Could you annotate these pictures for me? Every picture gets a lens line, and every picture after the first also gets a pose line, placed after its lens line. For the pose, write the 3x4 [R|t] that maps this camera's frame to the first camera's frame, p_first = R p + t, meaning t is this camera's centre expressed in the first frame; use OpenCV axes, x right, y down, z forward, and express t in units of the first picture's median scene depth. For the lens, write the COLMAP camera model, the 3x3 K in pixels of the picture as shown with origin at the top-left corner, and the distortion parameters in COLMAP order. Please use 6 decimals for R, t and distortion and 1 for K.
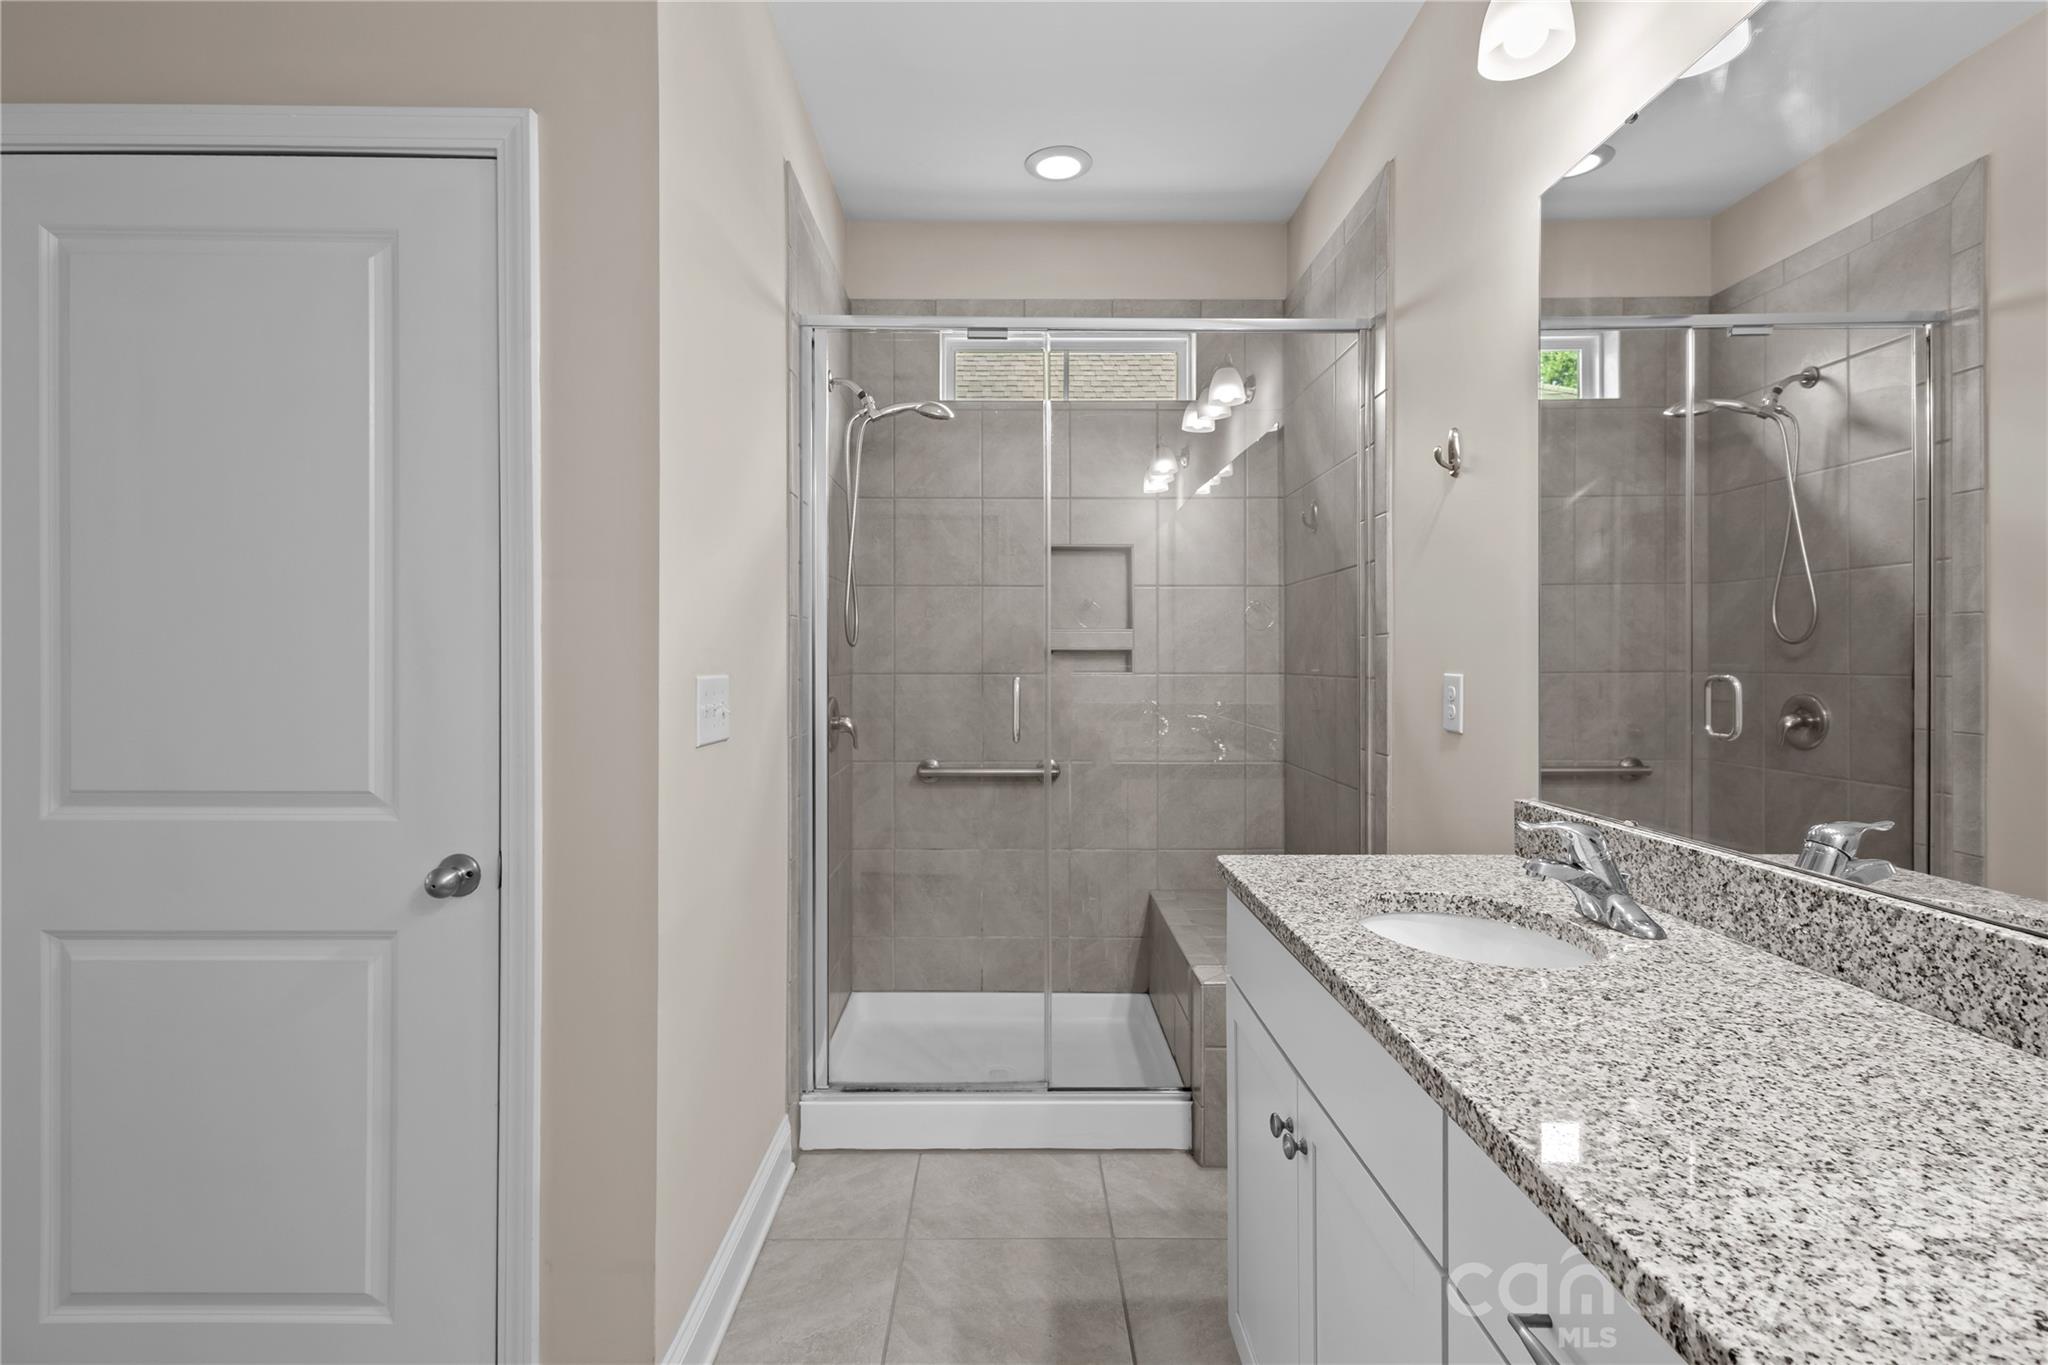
lens RADIAL K [[952.6, 0, 1020.0], [0, 952.6, 669.2], [0, 0, 1]] dist [0.004165, 0.000463]
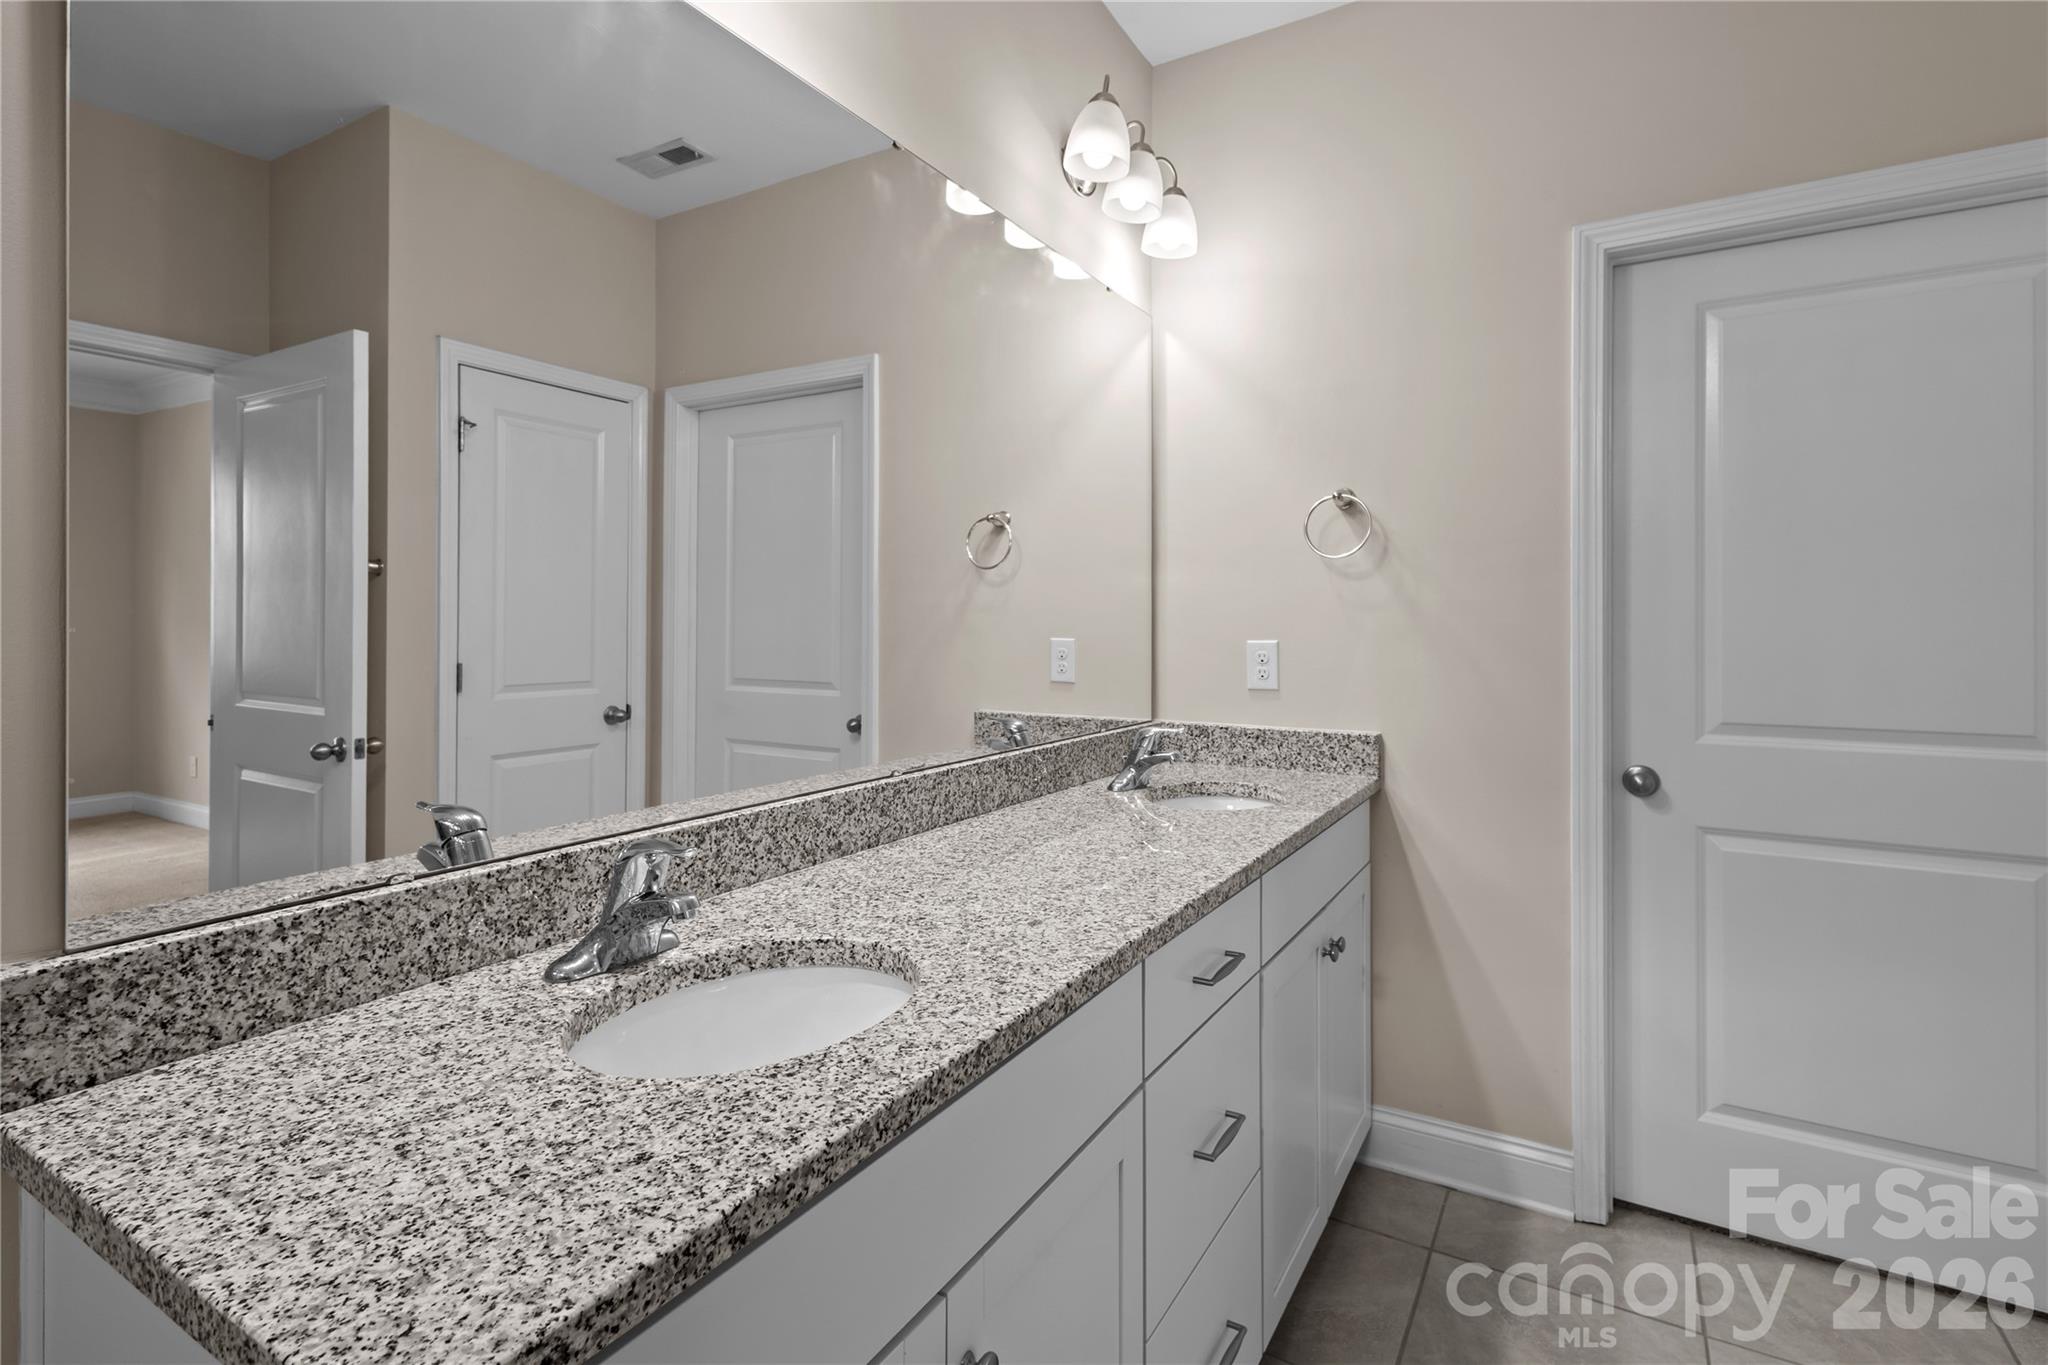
lens RADIAL K [[952.6, 0, 1039.7], [0, 952.6, 616.8], [0, 0, 1]] dist [0.004165, 0.000463]
pose [[-0.854613, 0.000070, 0.519265, -0.110226], [0.002021, 0.999993, 0.003192, -0.027088], [-0.519261, 0.003778, -0.854607, 1.841166]]
